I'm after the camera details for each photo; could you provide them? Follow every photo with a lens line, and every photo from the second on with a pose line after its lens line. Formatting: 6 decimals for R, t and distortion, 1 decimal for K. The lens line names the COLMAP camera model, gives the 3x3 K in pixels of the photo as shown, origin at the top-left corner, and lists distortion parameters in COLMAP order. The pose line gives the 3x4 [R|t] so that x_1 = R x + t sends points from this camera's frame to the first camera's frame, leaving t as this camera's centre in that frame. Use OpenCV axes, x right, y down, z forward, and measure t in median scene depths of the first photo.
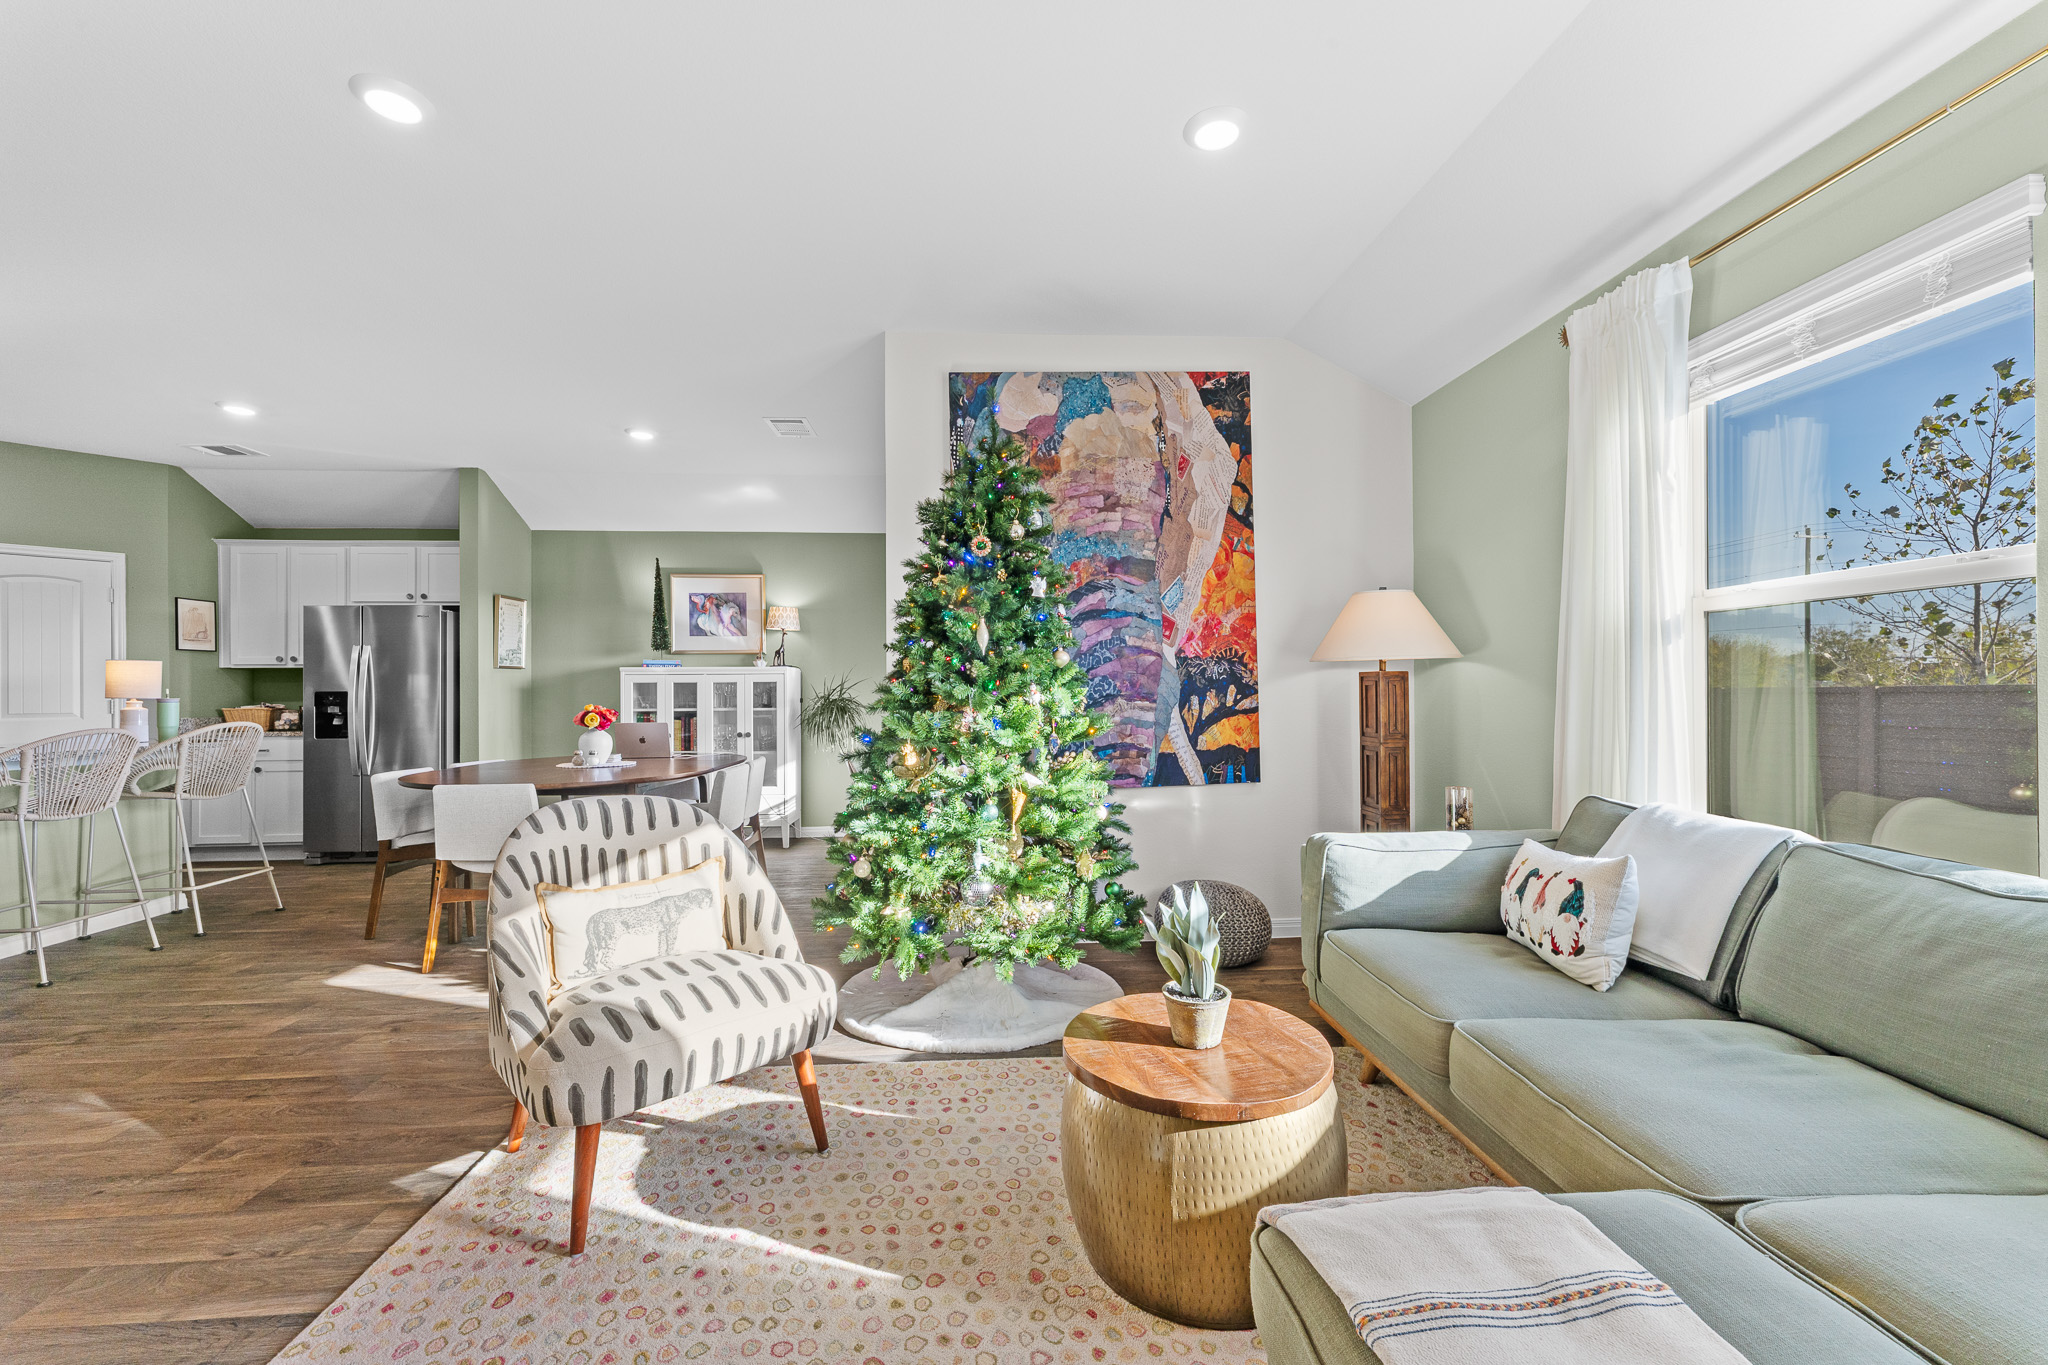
lens RADIAL K [[826.7, 0, 1018.7], [0, 826.7, 691.1], [0, 0, 1]] dist [-0.002435, -0.000082]
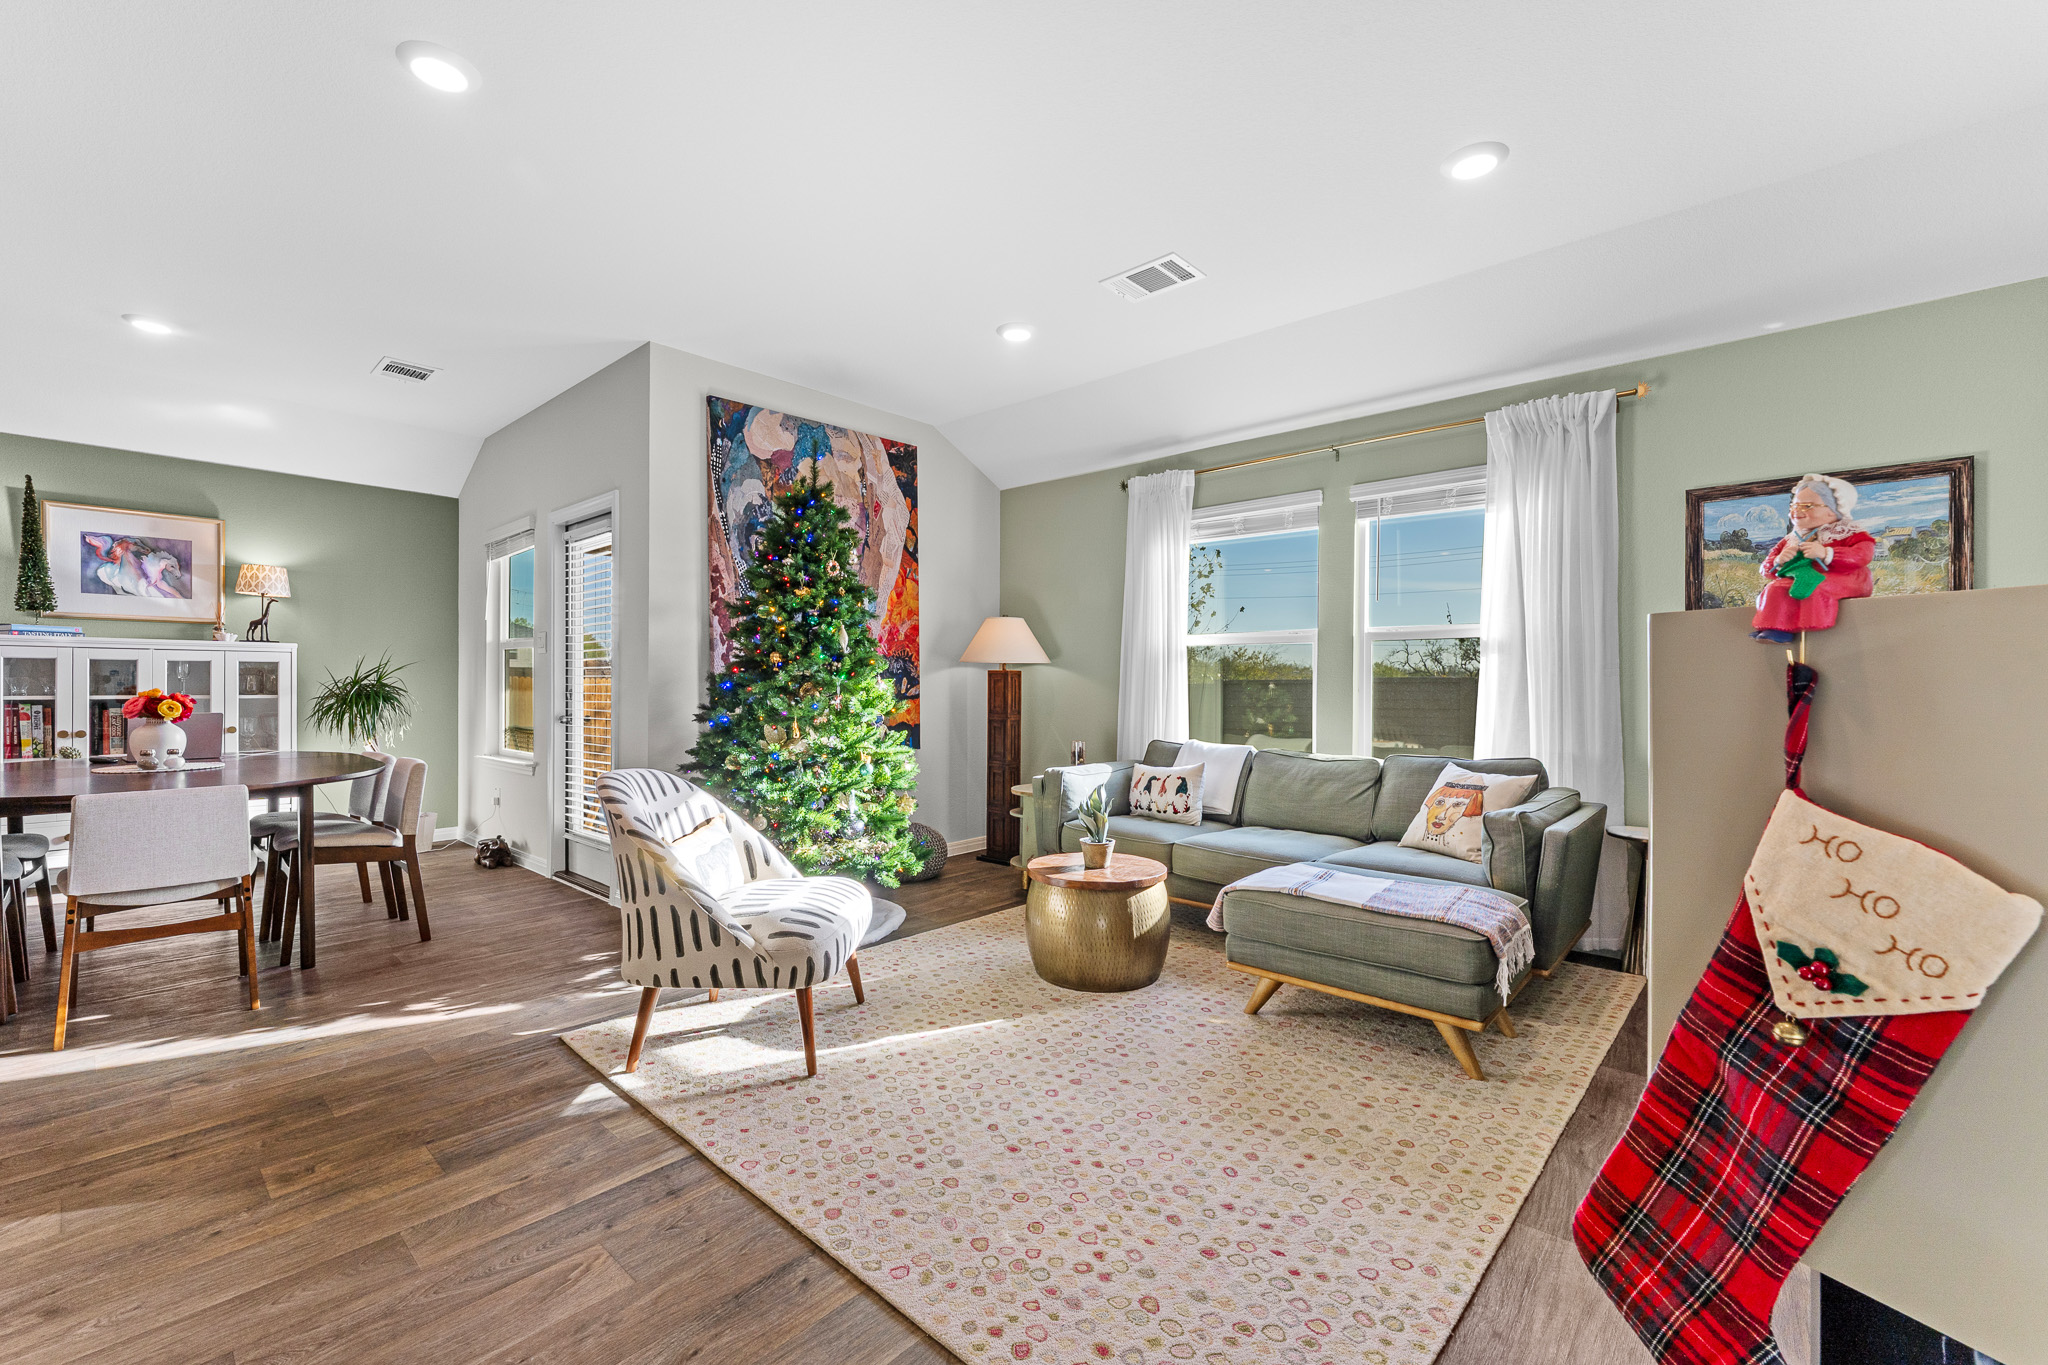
lens RADIAL K [[854.1, 0, 1016.6], [0, 854.1, 688.4], [0, 0, 1]] dist [-0.001049, -0.000188]
pose [[0.719768, 0.007843, 0.694170, -0.578125], [-0.013080, 0.999912, 0.002265, 0.004904], [-0.694091, -0.010710, 0.719808, -0.127372]]
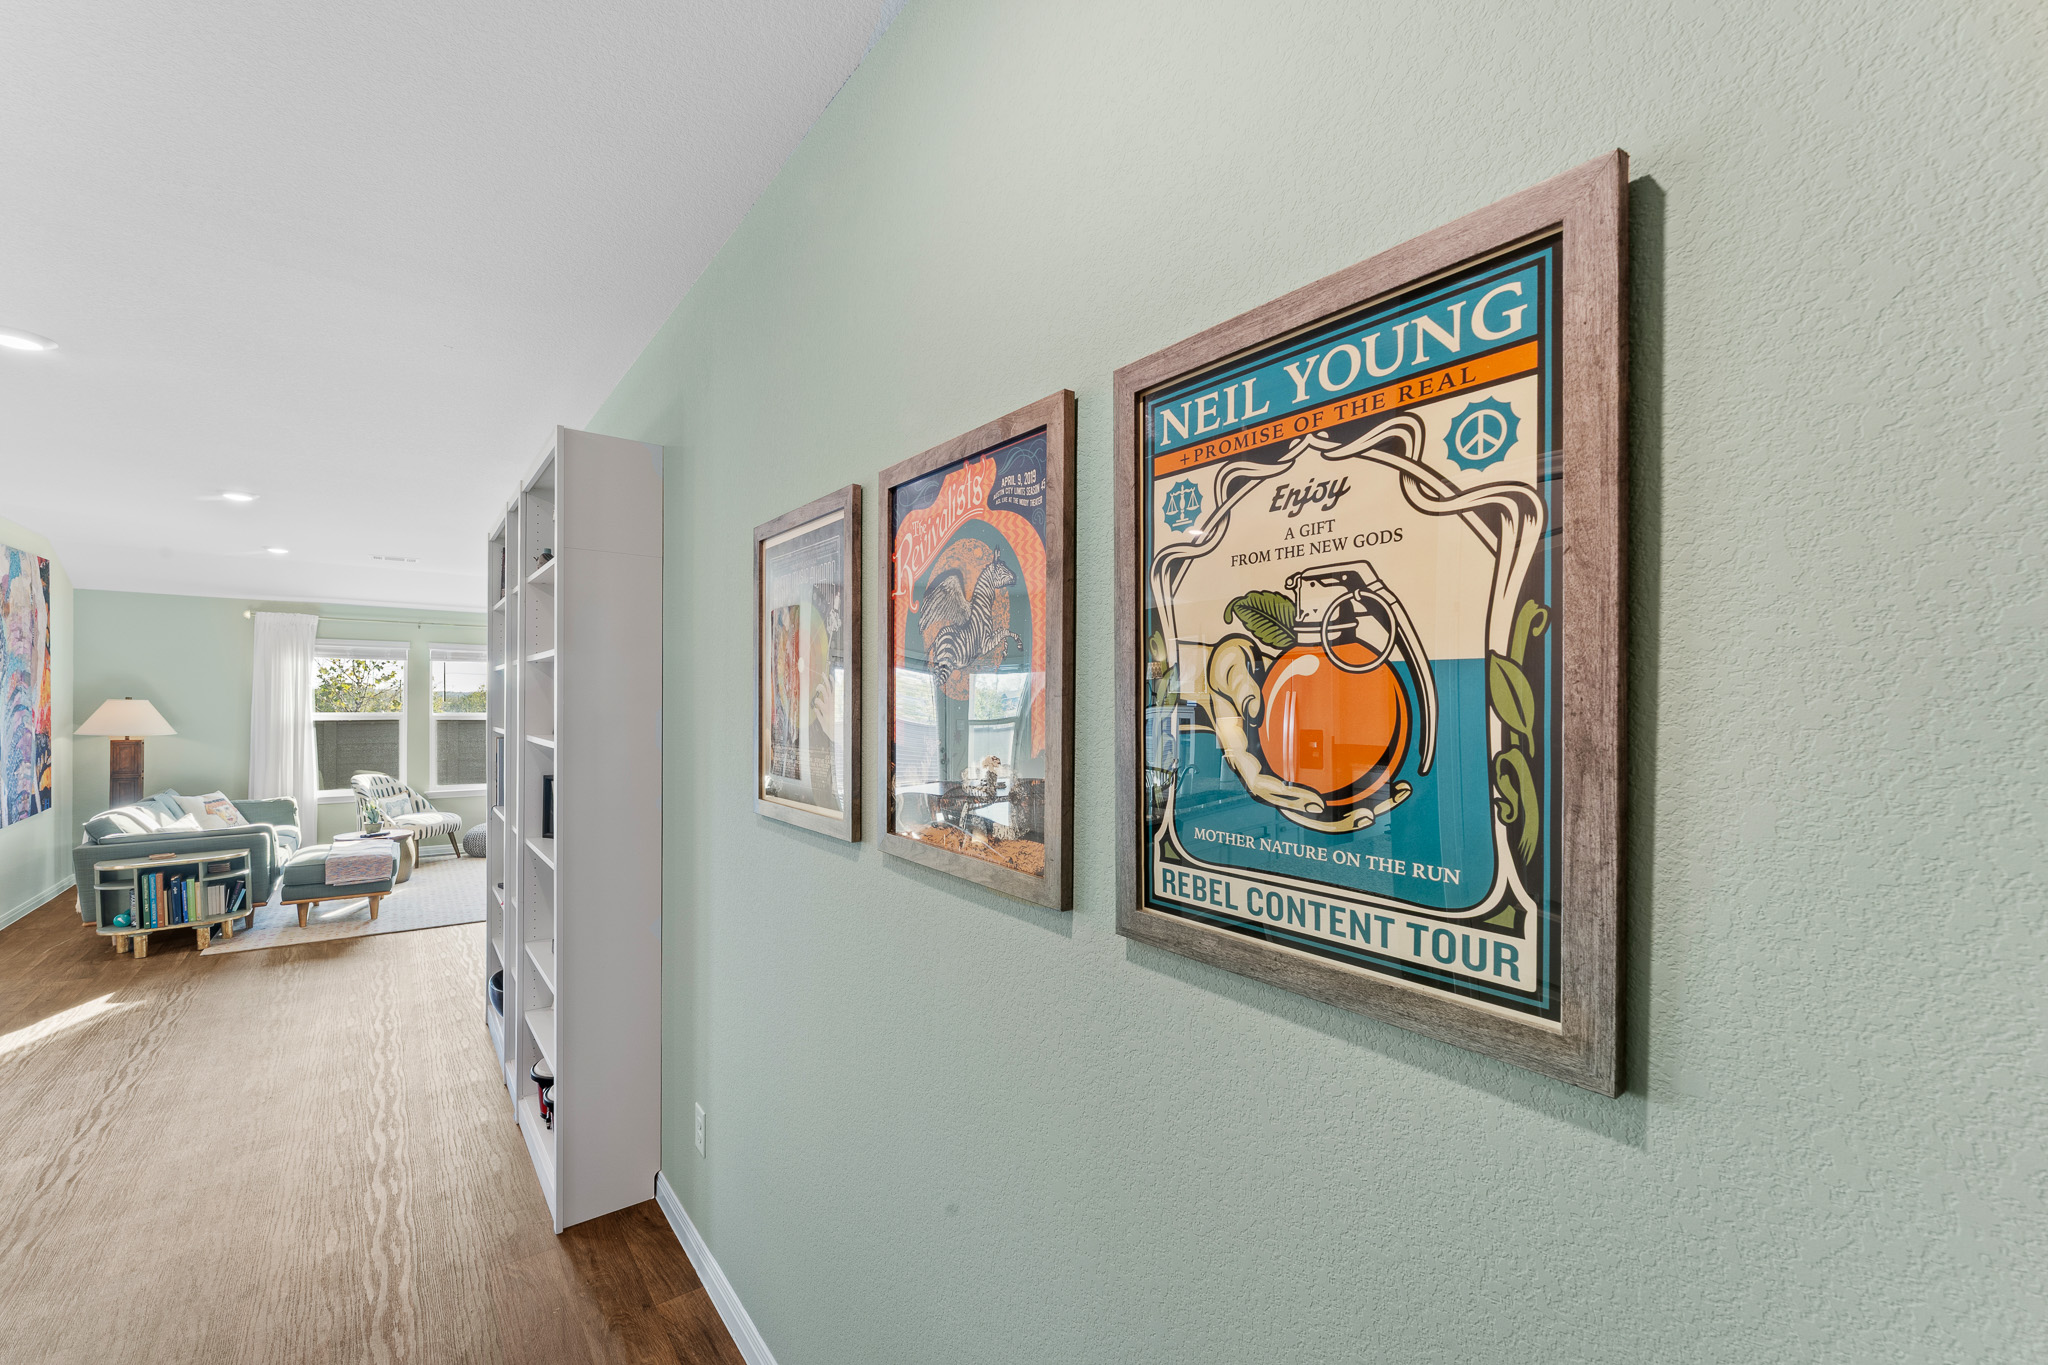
lens RADIAL K [[854.3, 0, 1027.6], [0, 854.3, 703.3], [0, 0, 1]] dist [-0.001761, -0.000315]
pose [[-0.545742, 0.002449, 0.837949, -2.236037], [-0.003817, 0.999978, -0.005408, -0.099329], [-0.837944, -0.006150, -0.545721, 0.291598]]
